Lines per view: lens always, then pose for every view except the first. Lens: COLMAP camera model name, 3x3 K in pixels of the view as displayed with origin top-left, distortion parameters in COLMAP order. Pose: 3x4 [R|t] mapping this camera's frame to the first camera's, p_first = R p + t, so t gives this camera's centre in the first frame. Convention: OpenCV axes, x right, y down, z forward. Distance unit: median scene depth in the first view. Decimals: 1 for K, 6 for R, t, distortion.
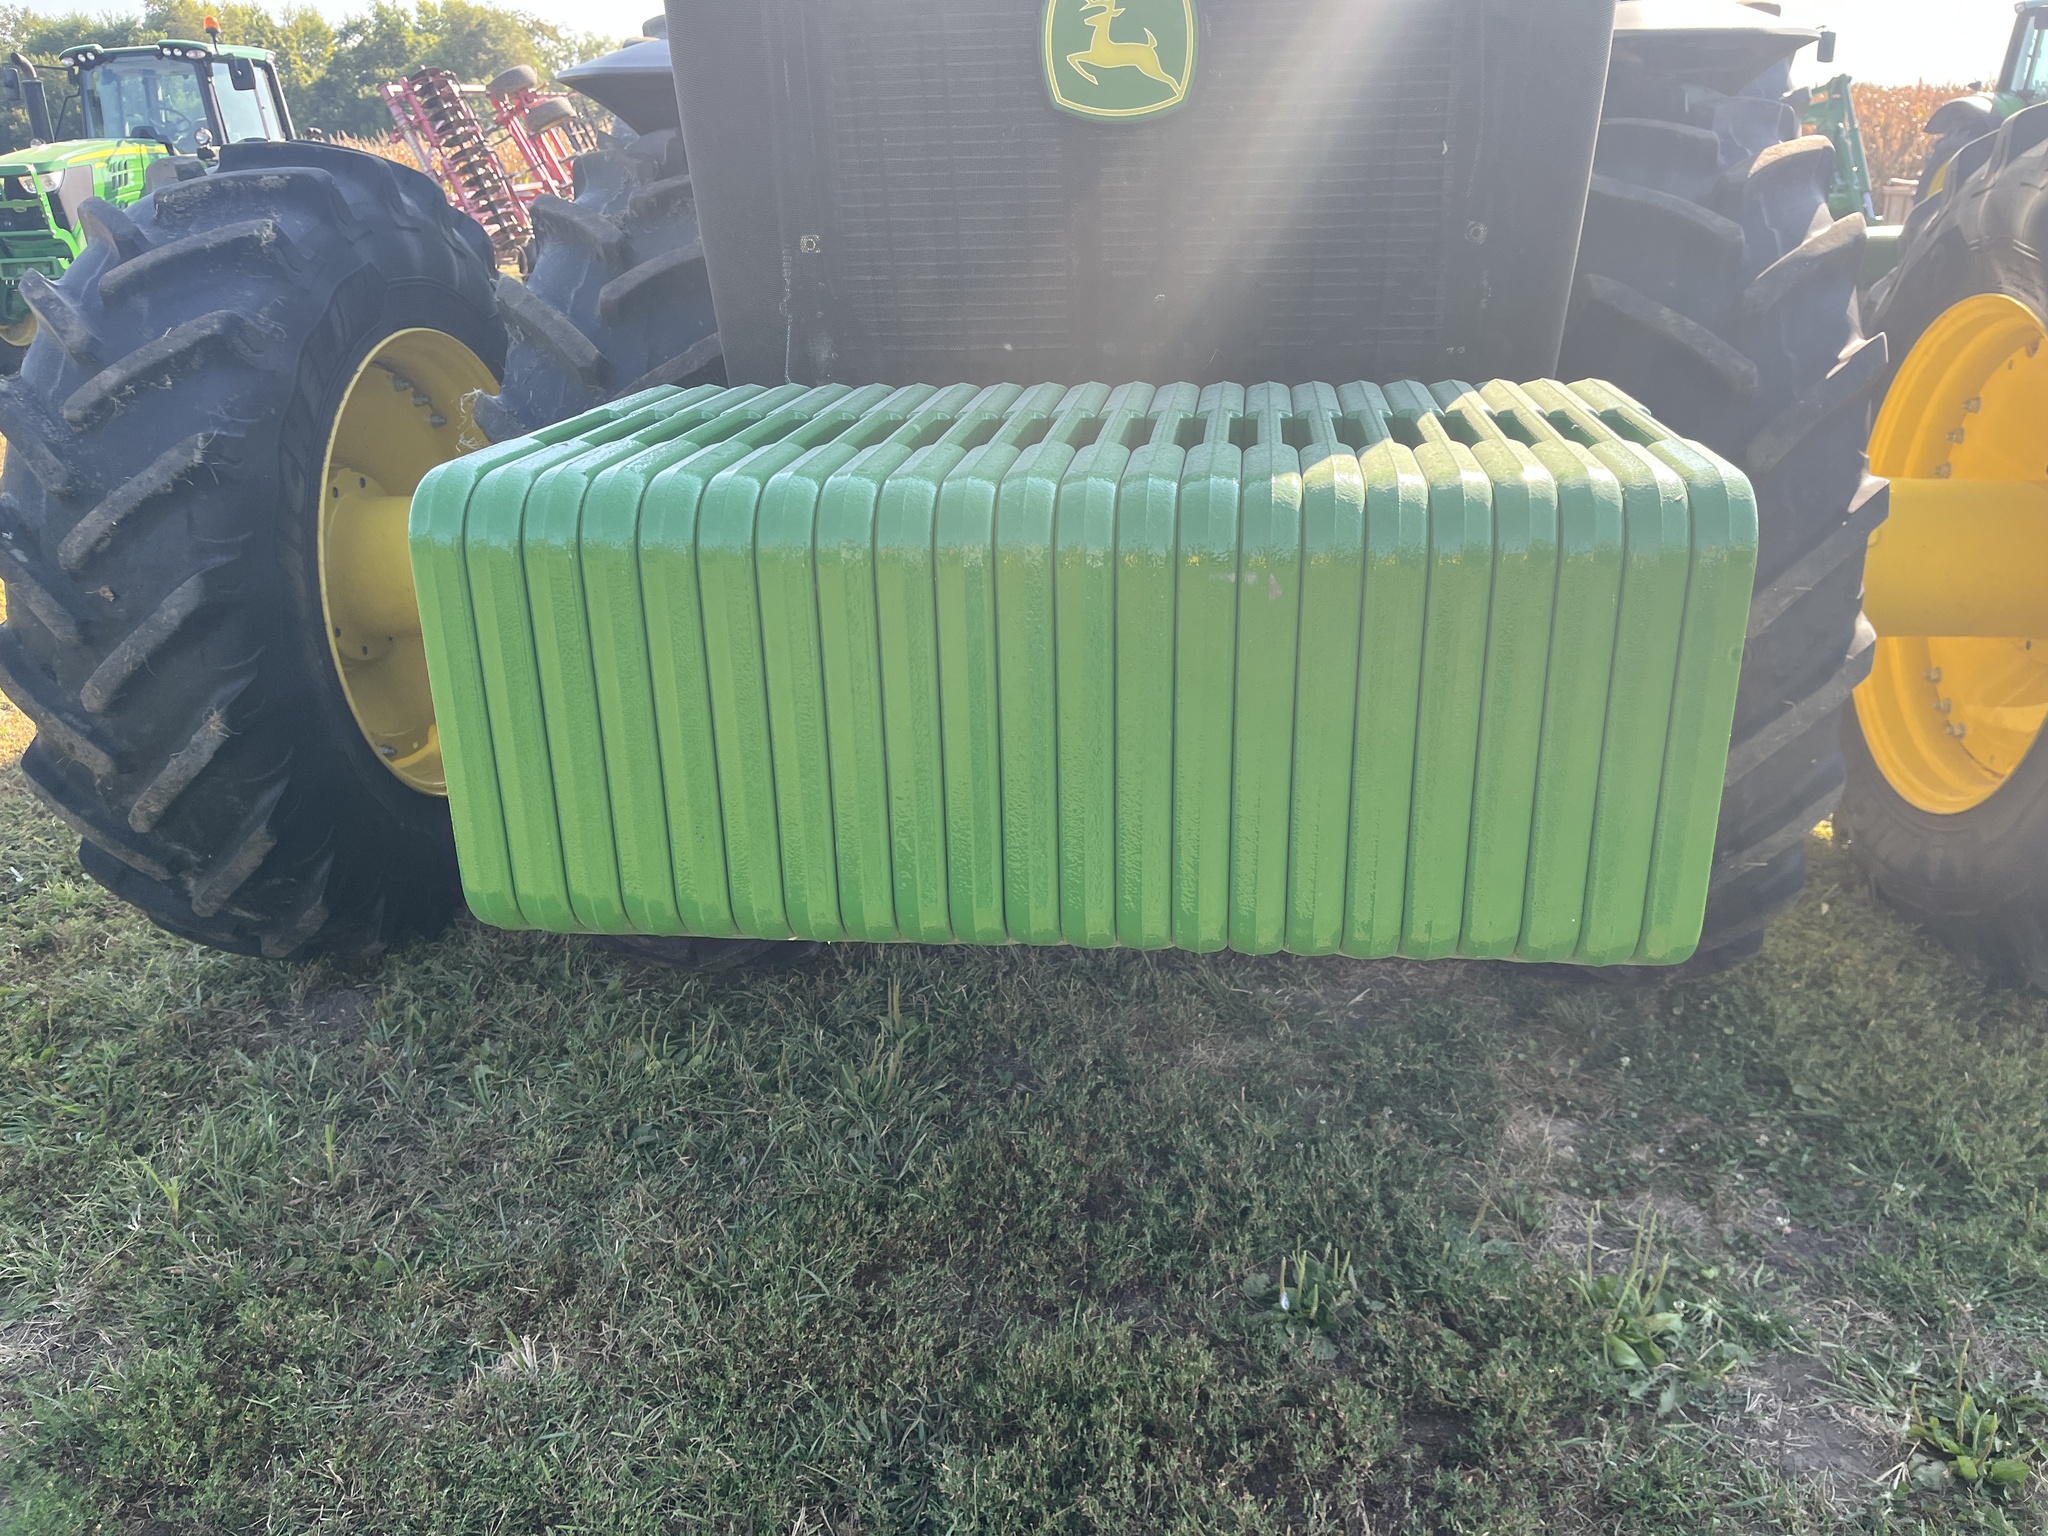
lens RADIAL K [[1533.2, 0, 1041.6], [0, 1533.2, 769.3], [0, 0, 1]] dist [0.069790, -0.107550]
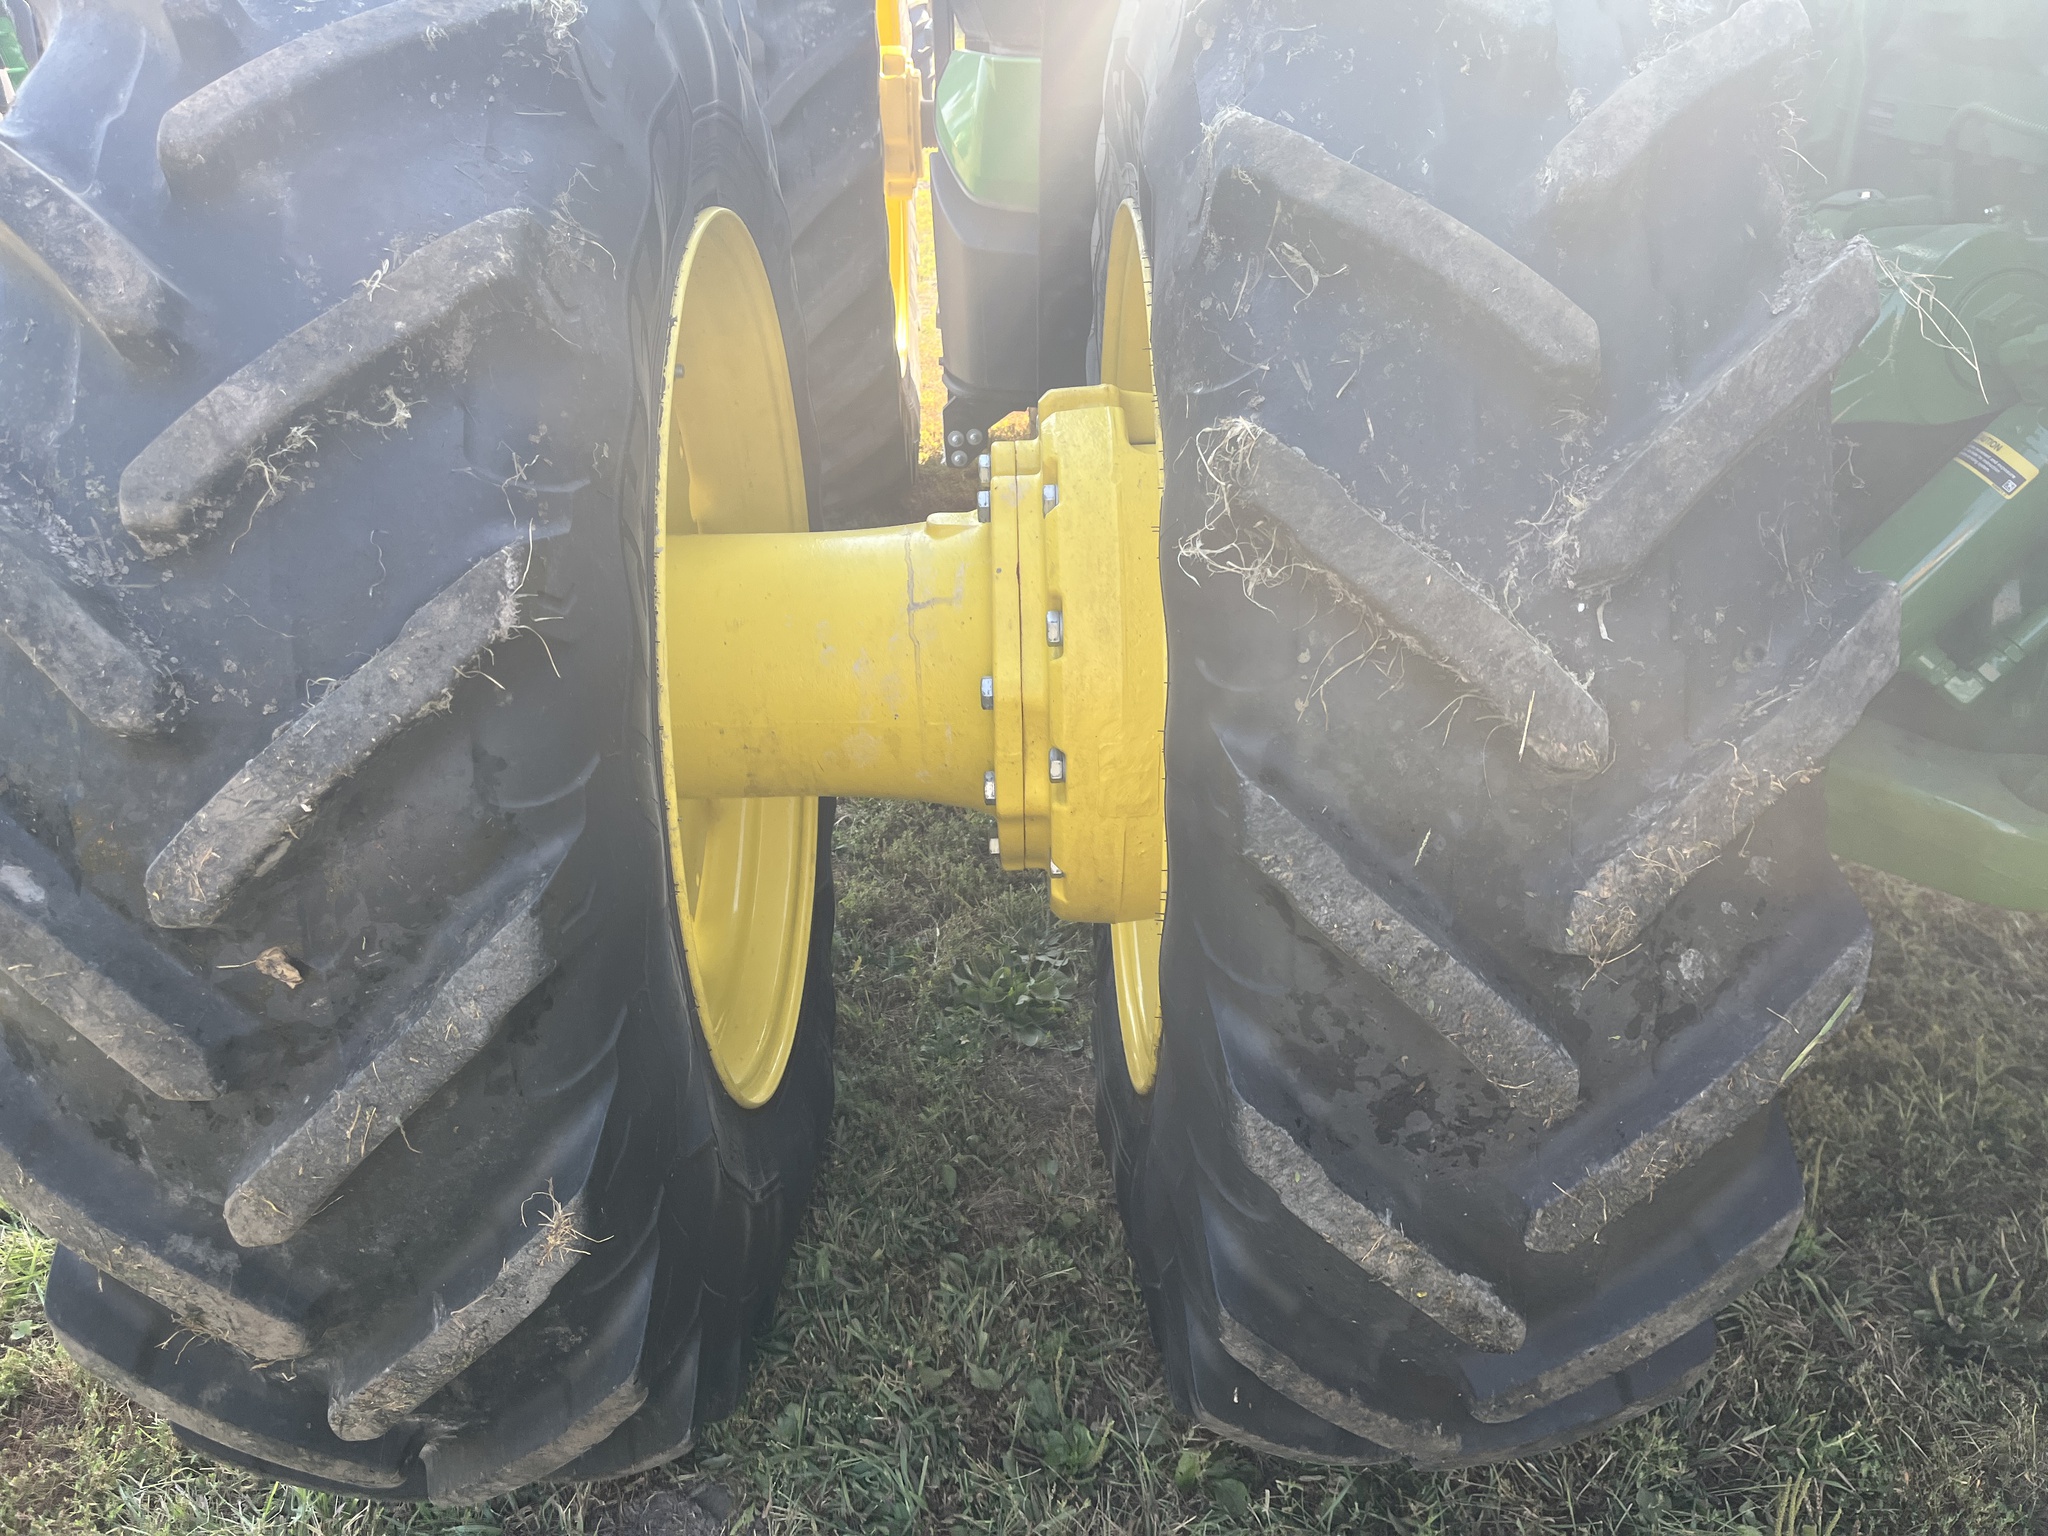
lens RADIAL K [[1525.4, 0, 1049.5], [0, 1525.4, 761.1], [0, 0, 1]] dist [0.076937, -0.110913]
pose [[0.991060, -0.053924, 0.122034, -0.455748], [0.040900, 0.993437, 0.106818, -0.198276], [-0.126993, -0.100871, 0.986761, 0.598757]]
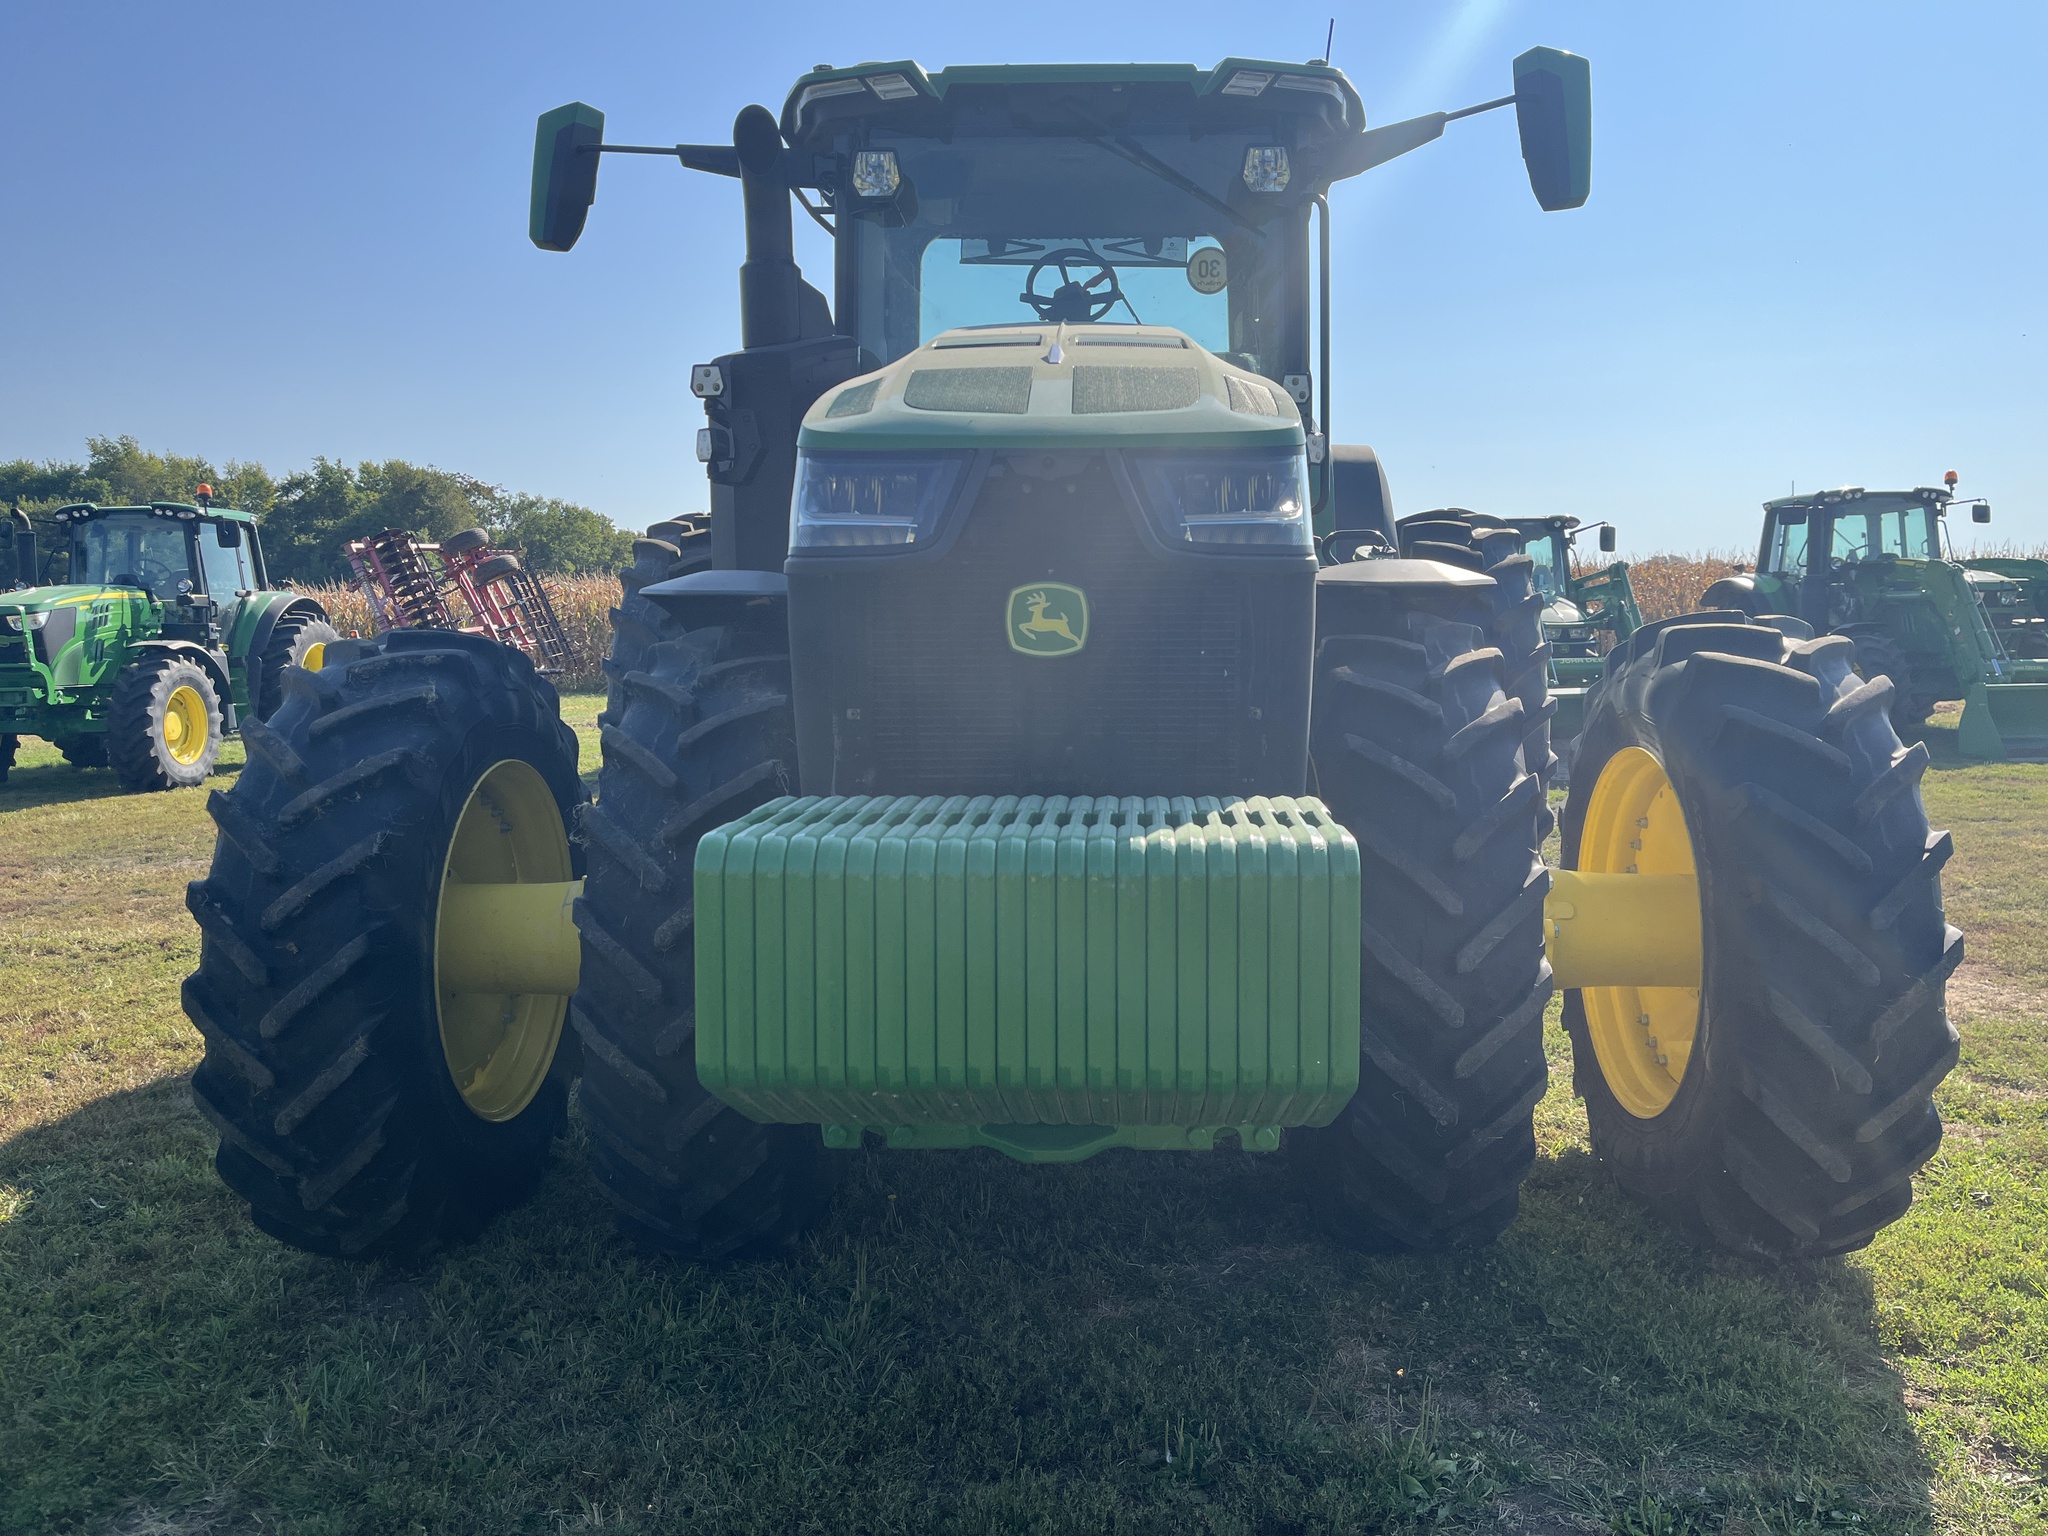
lens RADIAL K [[1525.4, 0, 1049.5], [0, 1525.4, 761.1], [0, 0, 1]] dist [0.076937, -0.110913]
pose [[0.997334, 0.008618, 0.072464, -0.042572], [0.011477, 0.962118, -0.272391, 0.104643], [-0.072067, 0.272496, 0.959454, -0.385653]]
